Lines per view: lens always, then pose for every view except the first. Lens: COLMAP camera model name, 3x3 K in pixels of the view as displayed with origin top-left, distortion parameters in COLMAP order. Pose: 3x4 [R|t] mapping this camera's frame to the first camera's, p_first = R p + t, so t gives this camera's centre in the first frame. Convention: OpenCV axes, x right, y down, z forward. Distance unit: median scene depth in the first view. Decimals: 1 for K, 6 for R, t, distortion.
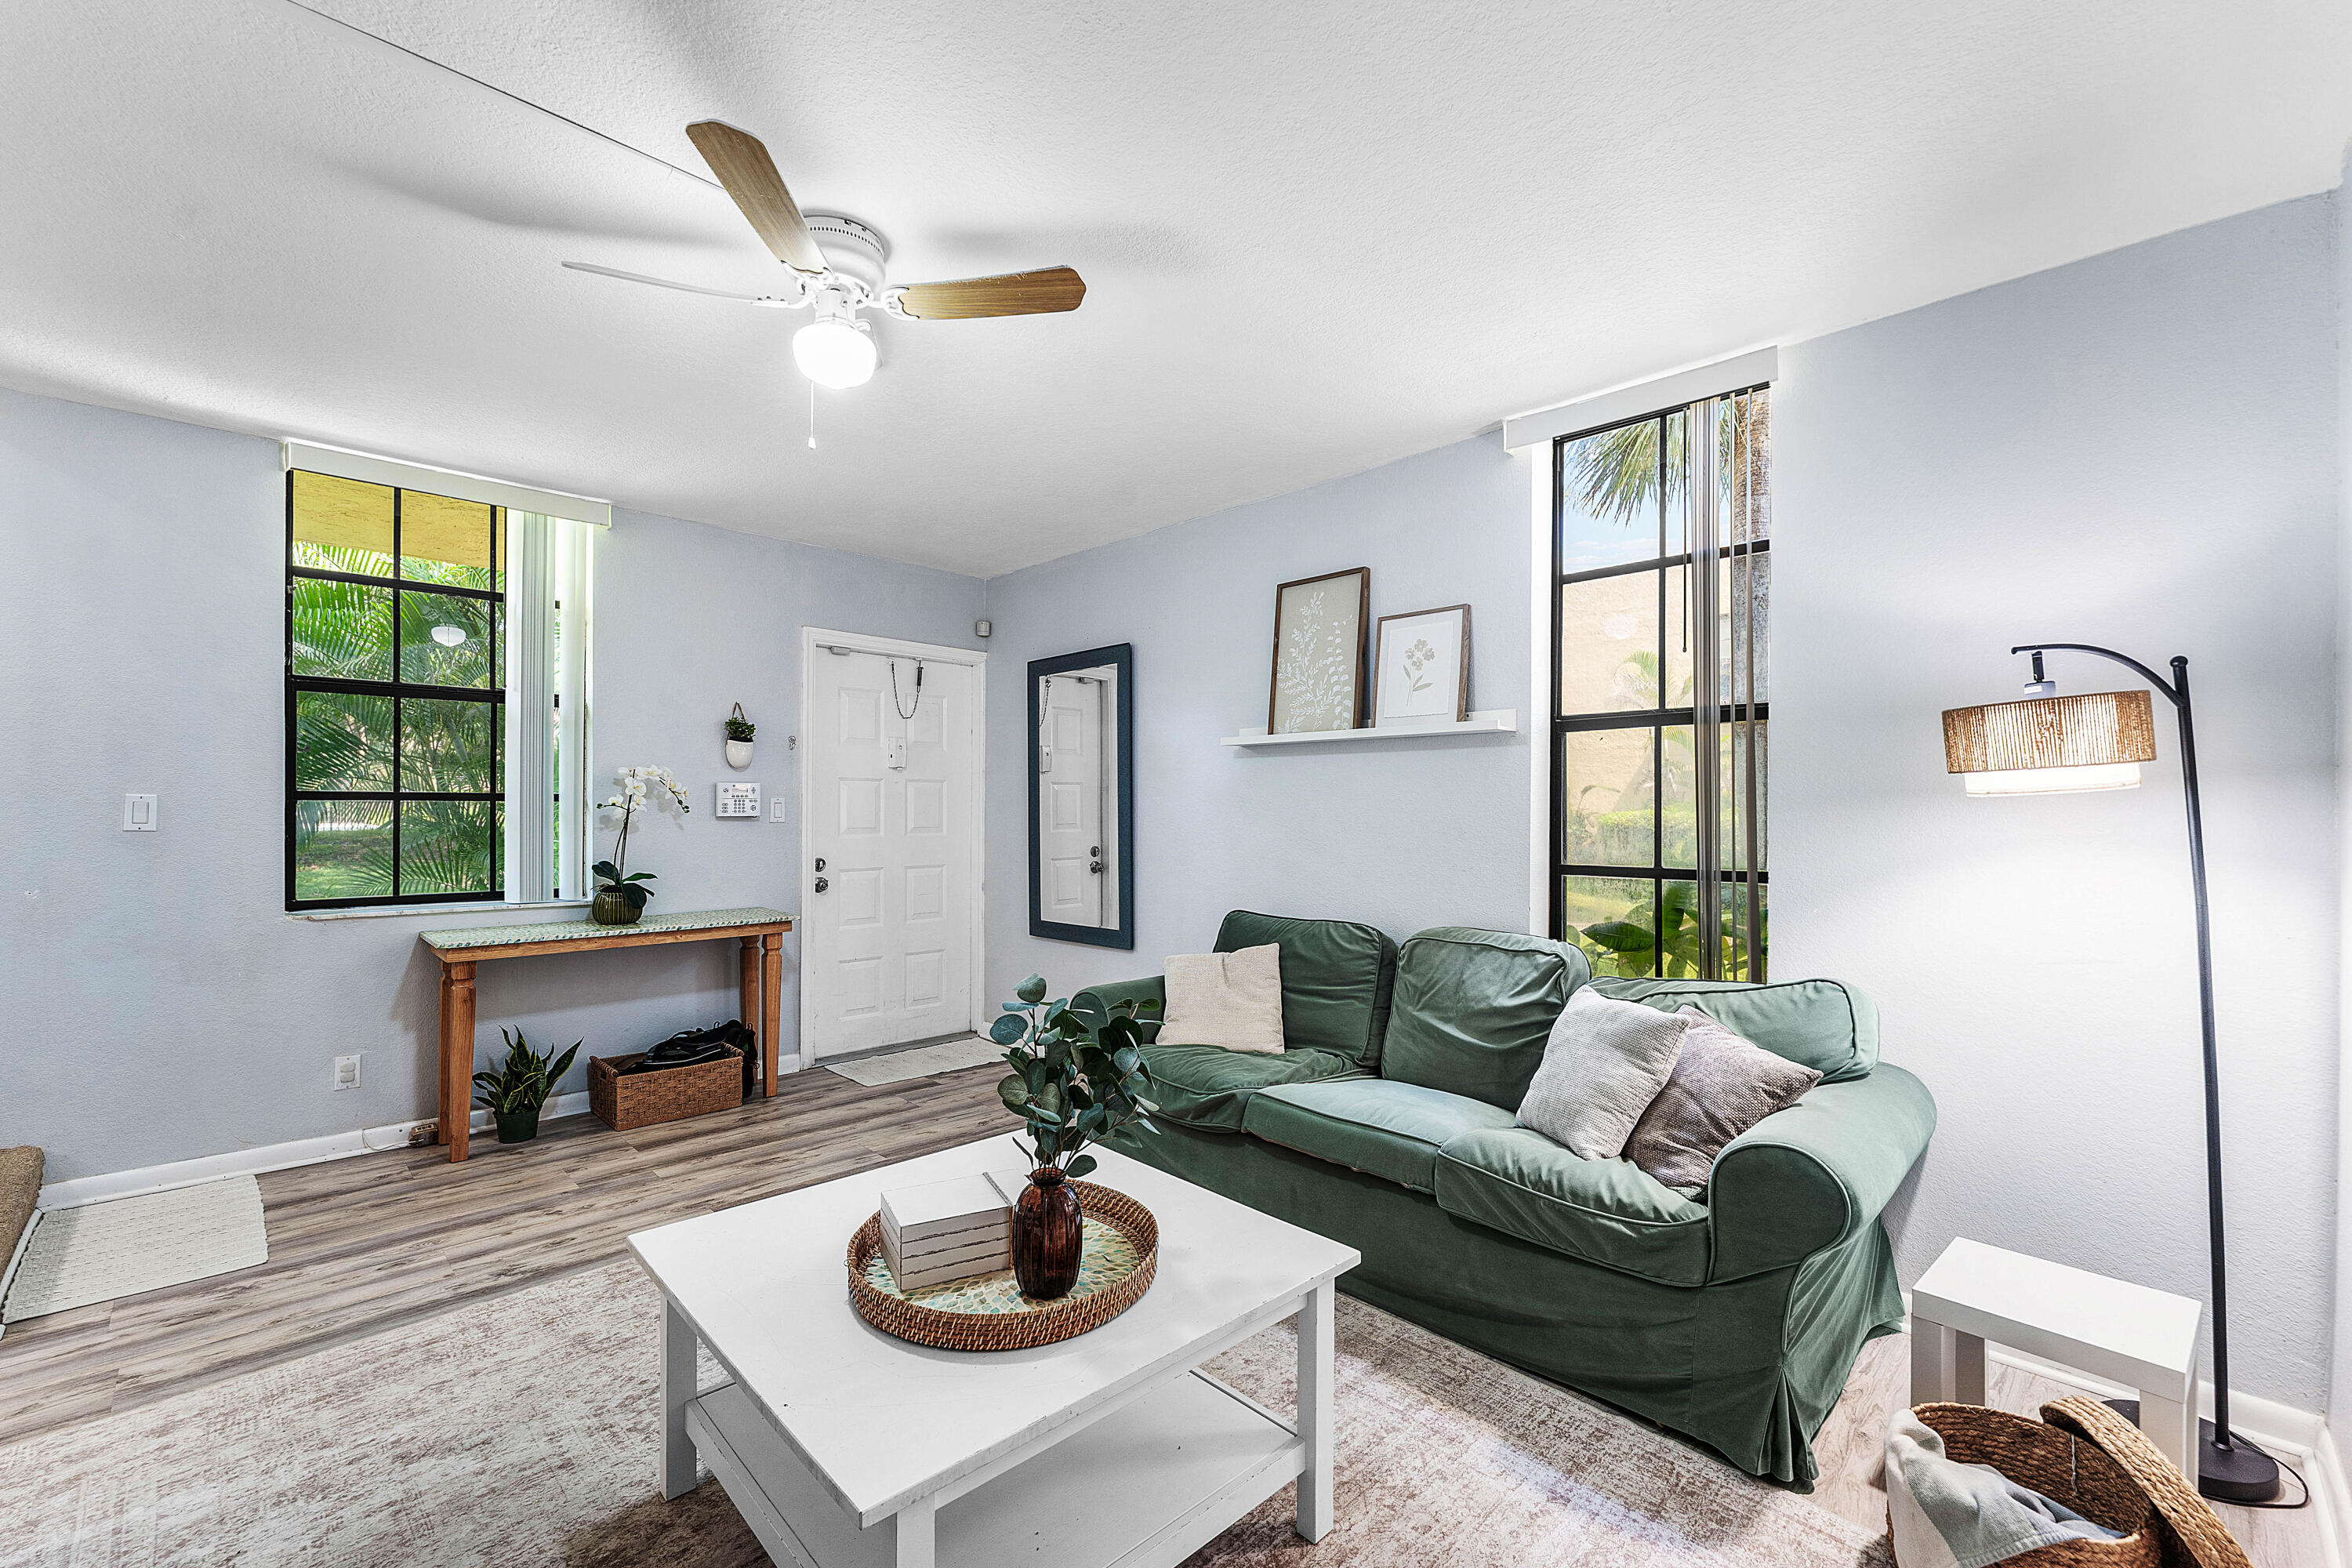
lens RADIAL K [[962.5, 0, 1176.8], [0, 962.5, 798.0], [0, 0, 1]] dist [-0.003367, -0.000333]
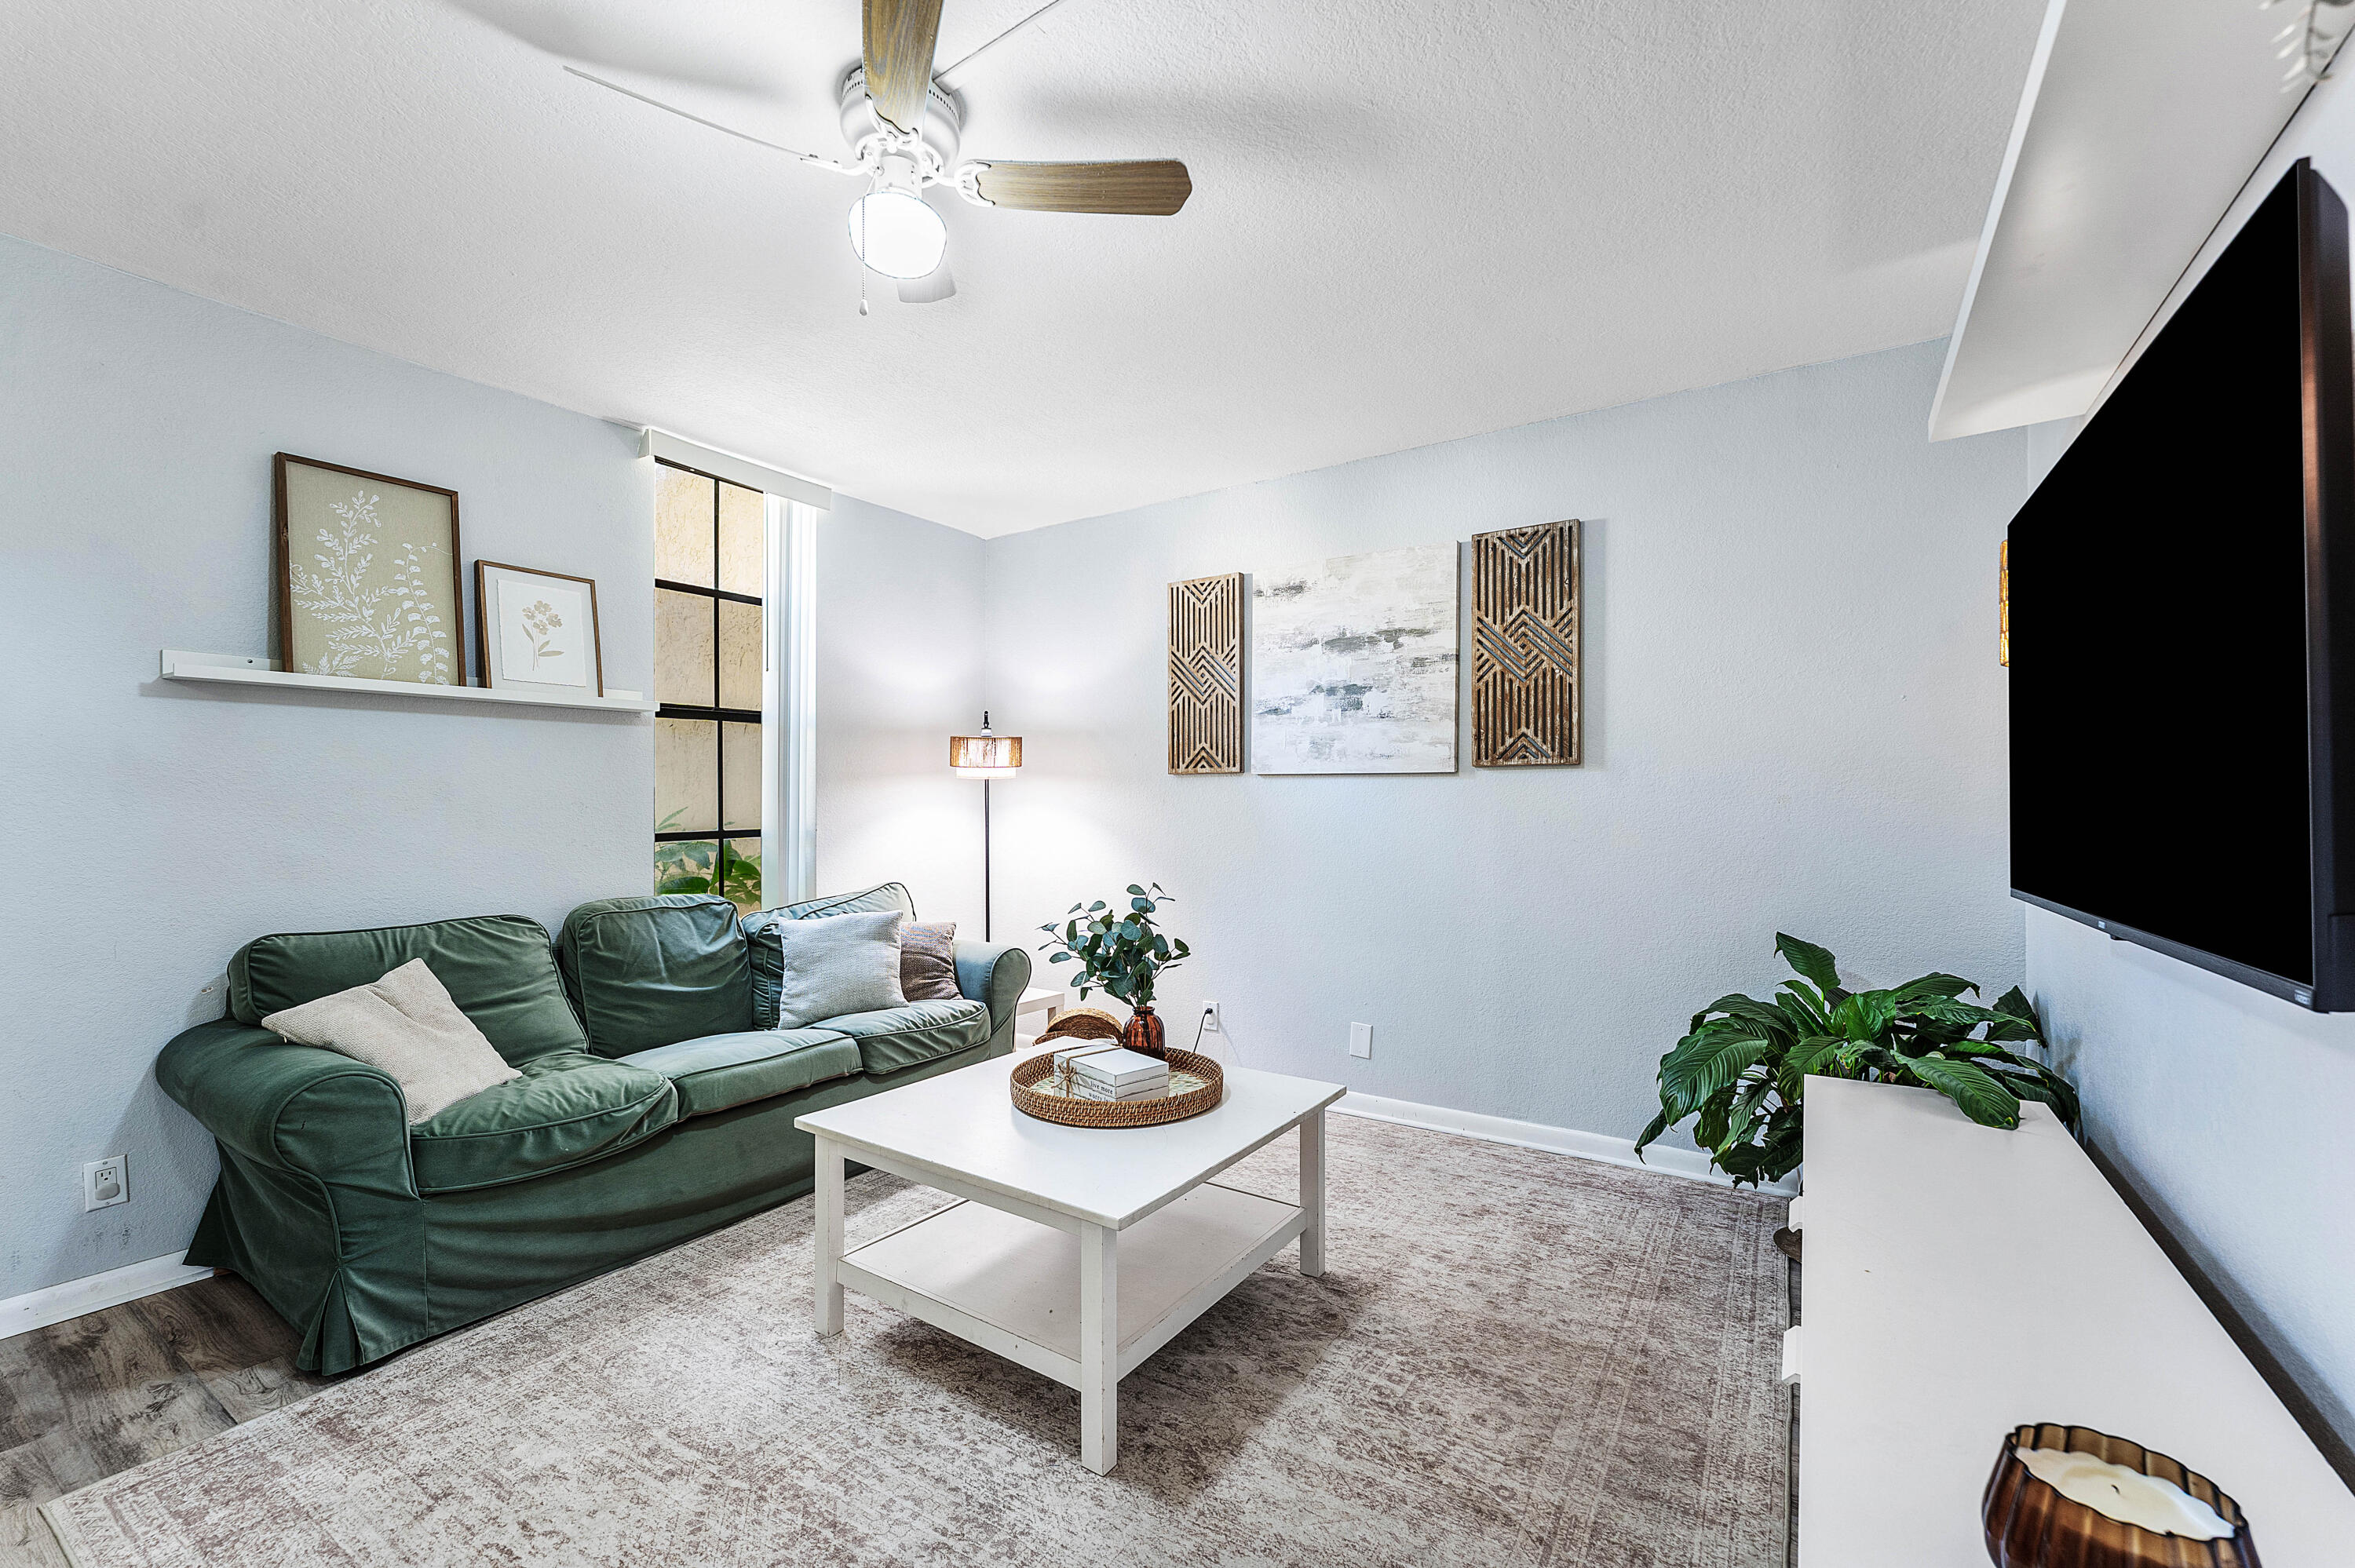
lens RADIAL K [[963.6, 0, 1176.1], [0, 963.6, 788.4], [0, 0, 1]] dist [-0.003367, -0.000333]
pose [[-0.214269, 0.002996, 0.976770, -0.771743], [-0.010865, 0.999926, -0.005451, 0.014661], [-0.976714, -0.011780, -0.214221, 0.583352]]
